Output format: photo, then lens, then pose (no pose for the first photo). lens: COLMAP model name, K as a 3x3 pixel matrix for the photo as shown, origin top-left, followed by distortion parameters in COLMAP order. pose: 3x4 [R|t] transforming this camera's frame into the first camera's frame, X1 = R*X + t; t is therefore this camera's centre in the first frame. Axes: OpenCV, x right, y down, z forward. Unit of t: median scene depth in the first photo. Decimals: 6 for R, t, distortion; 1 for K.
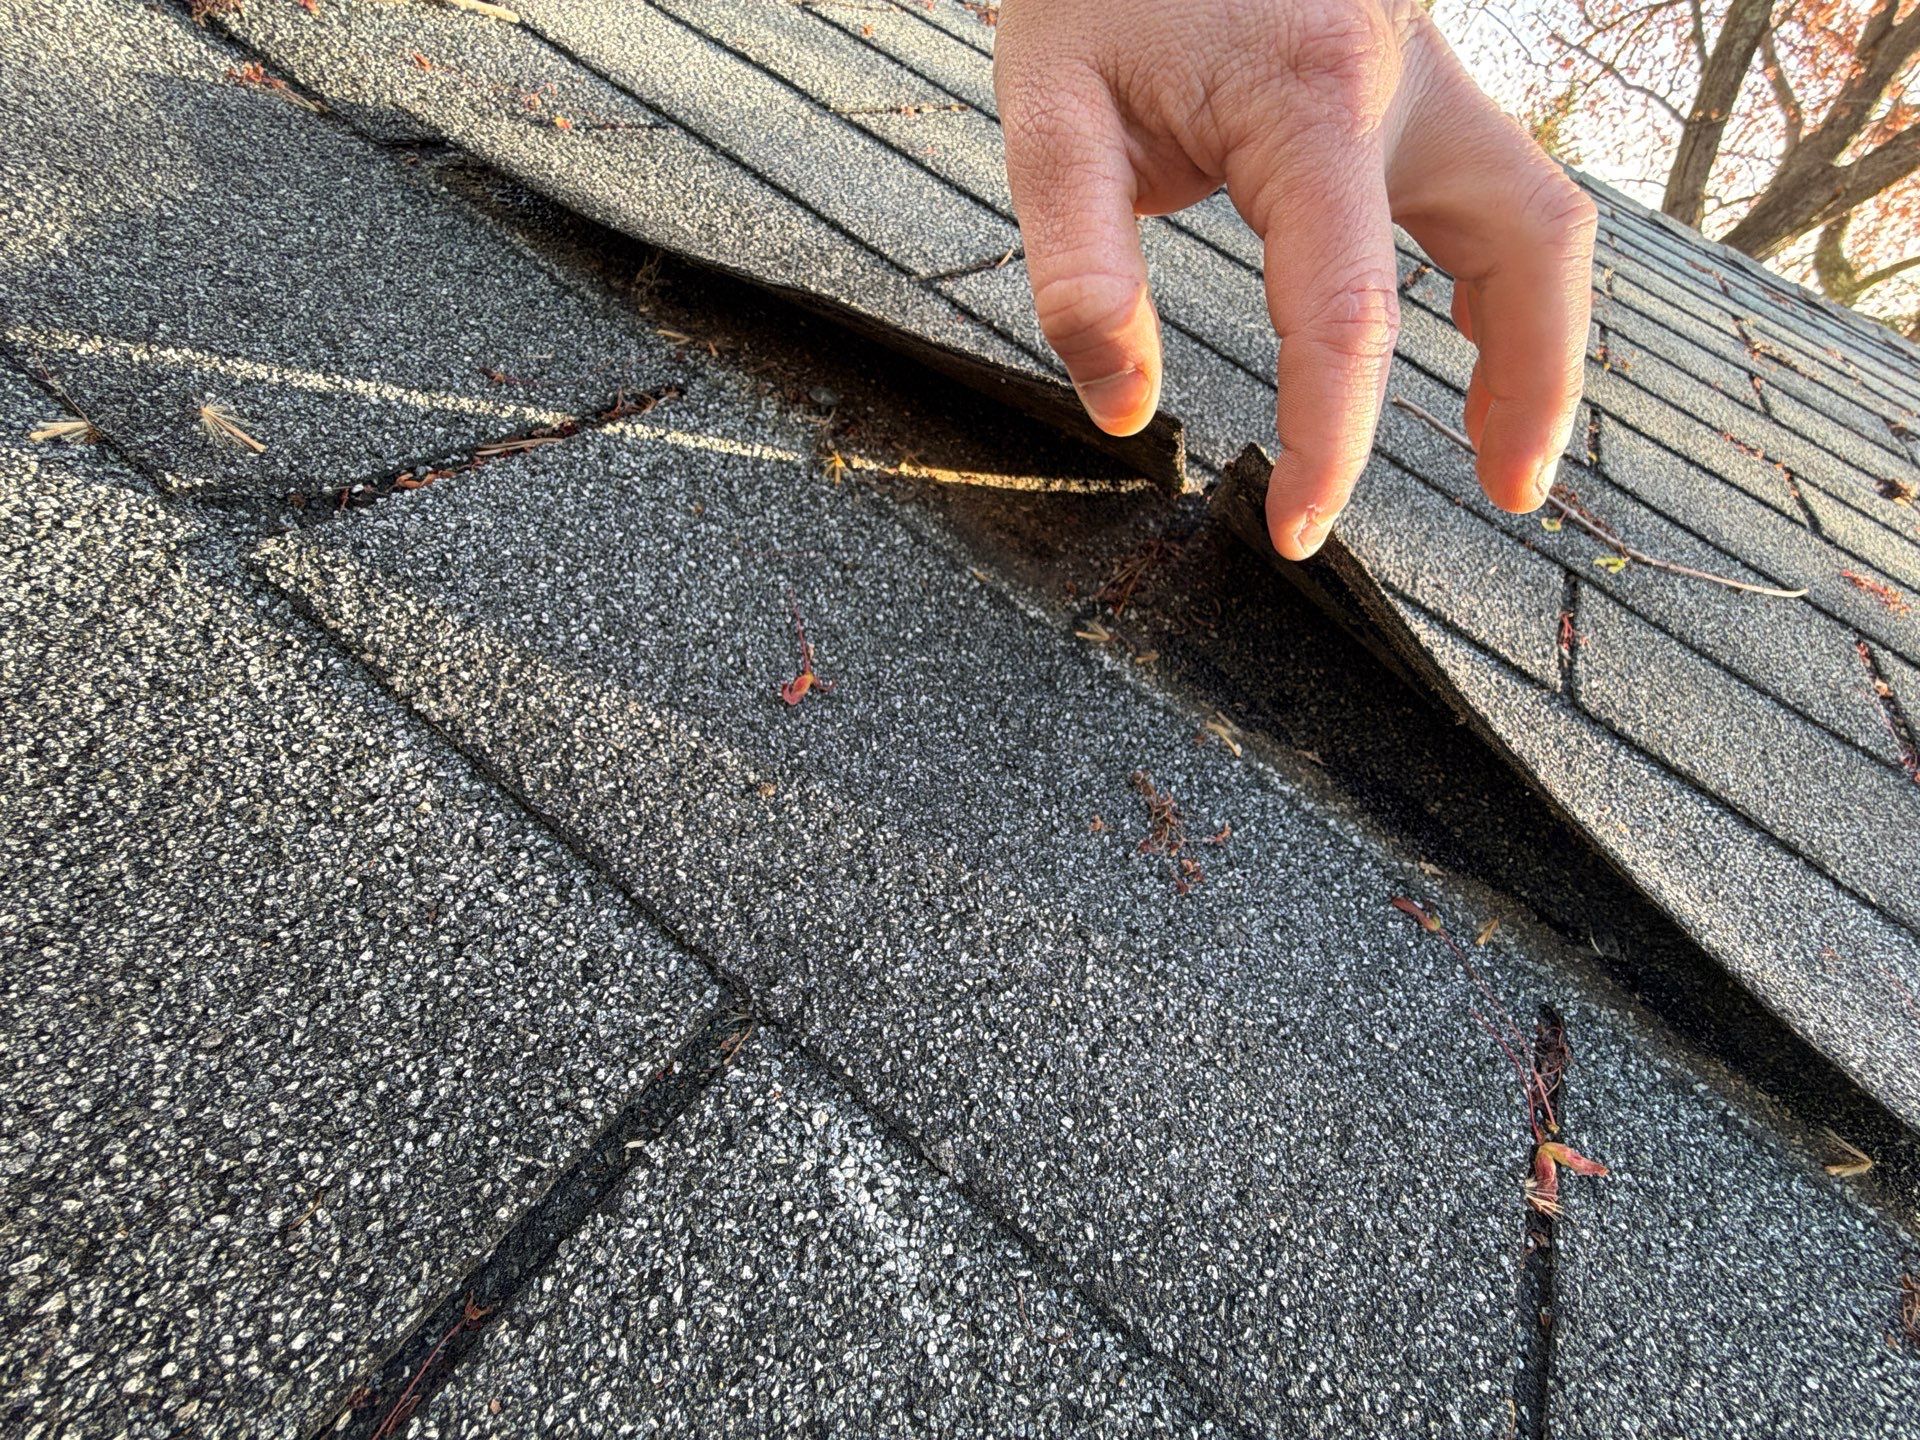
lens RADIAL K [[795.5, 0, 960.0], [0, 795.5, 720.0], [0, 0, 1]] dist [-0.000616, 0.000089]
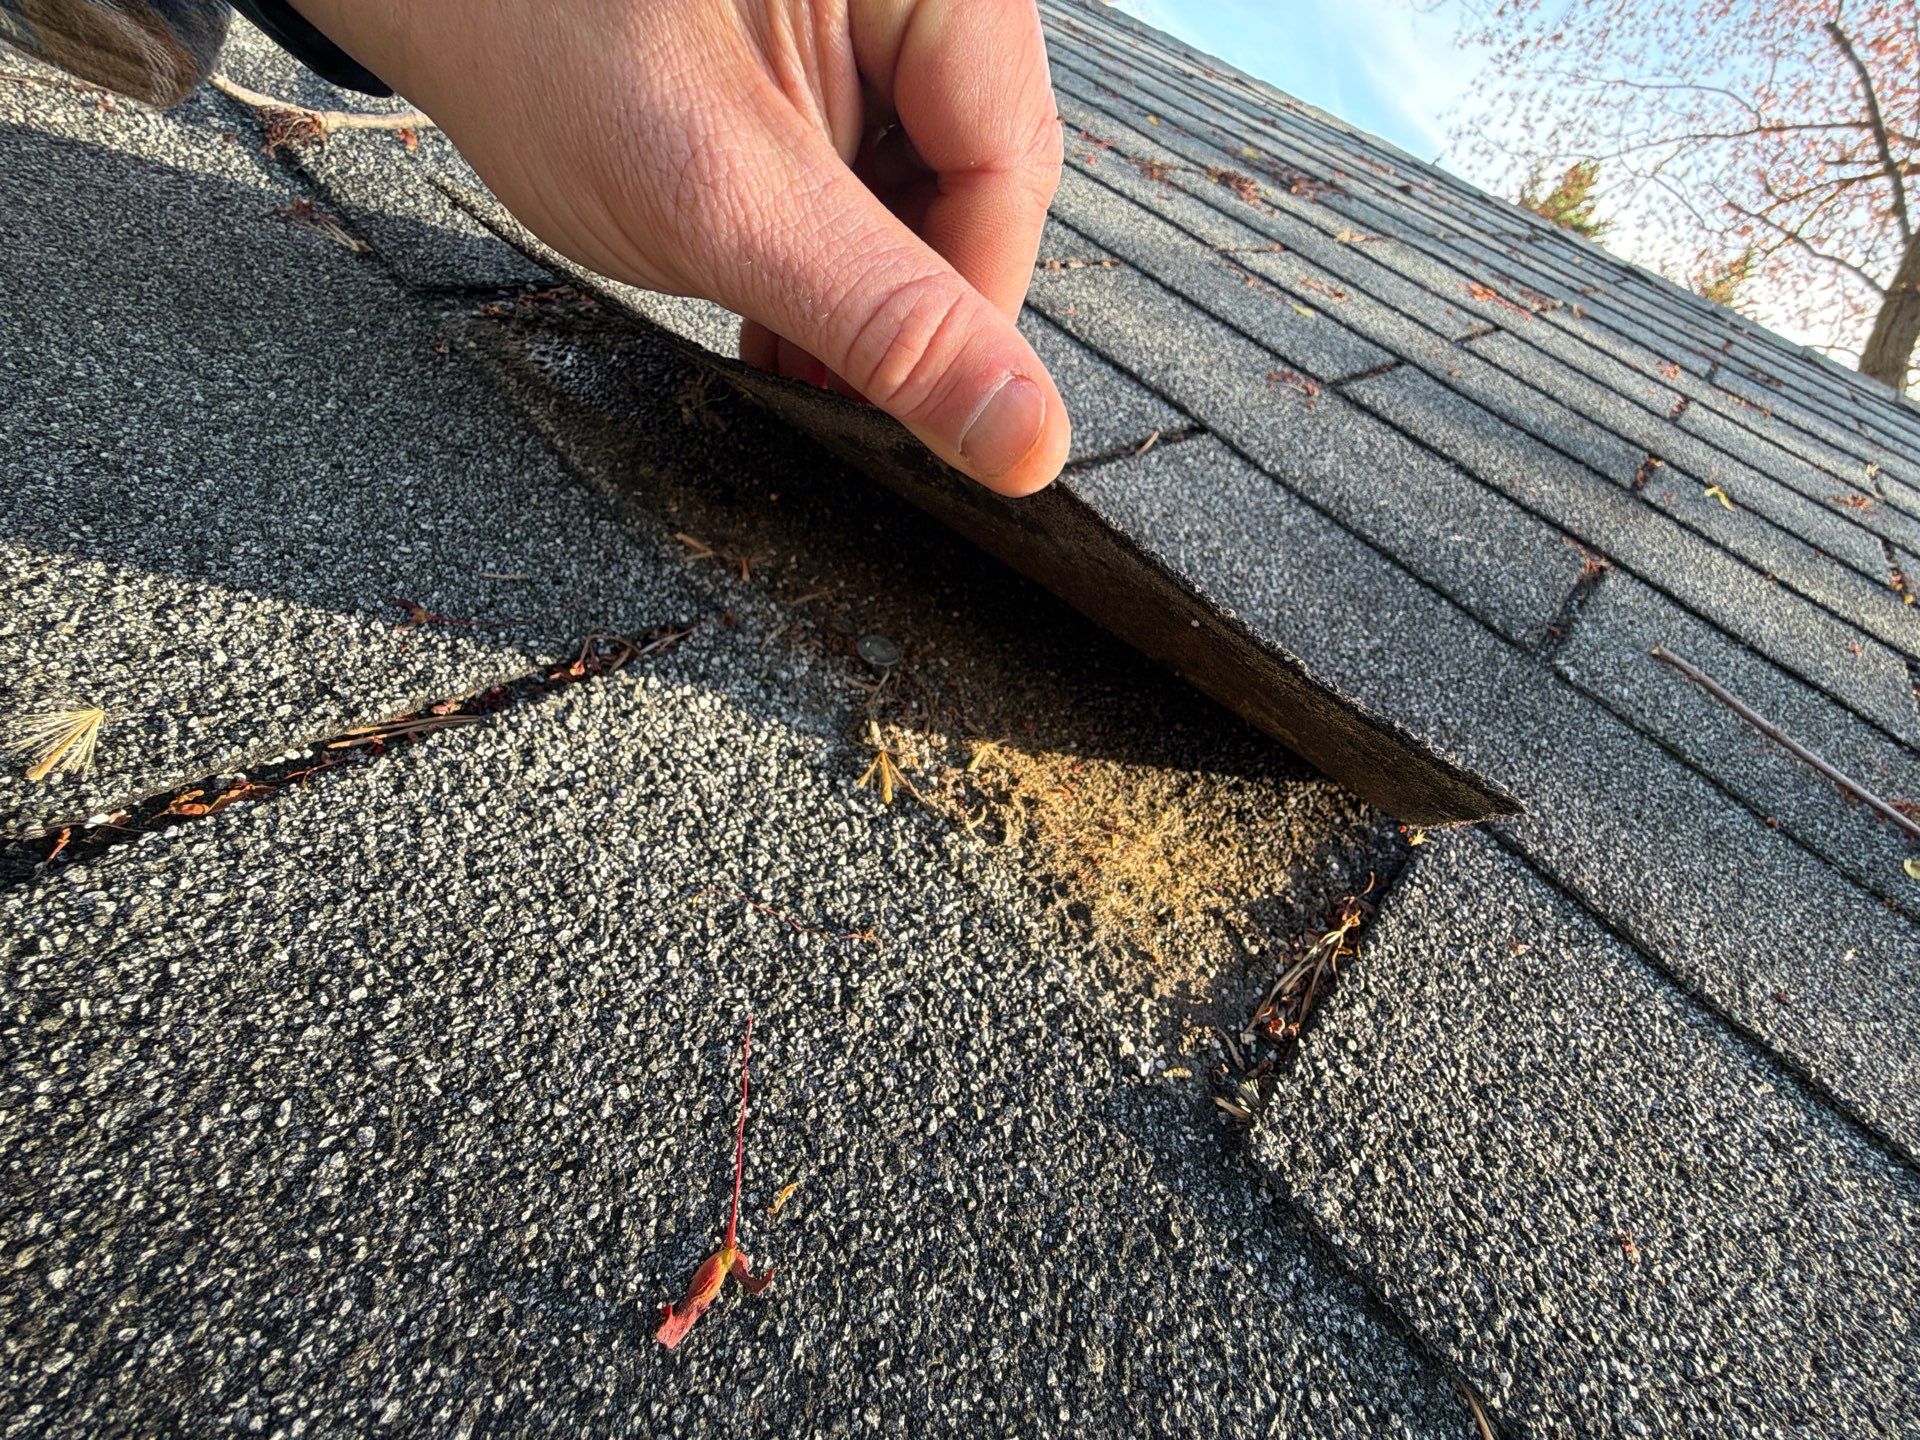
lens RADIAL K [[795.5, 0, 960.0], [0, 795.5, 720.0], [0, 0, 1]] dist [-0.000616, 0.000089]
pose [[0.986148, 0.111996, -0.122346, -0.002166], [-0.125529, 0.986067, -0.109157, -0.169724], [0.108416, 0.123003, 0.986467, 0.190334]]
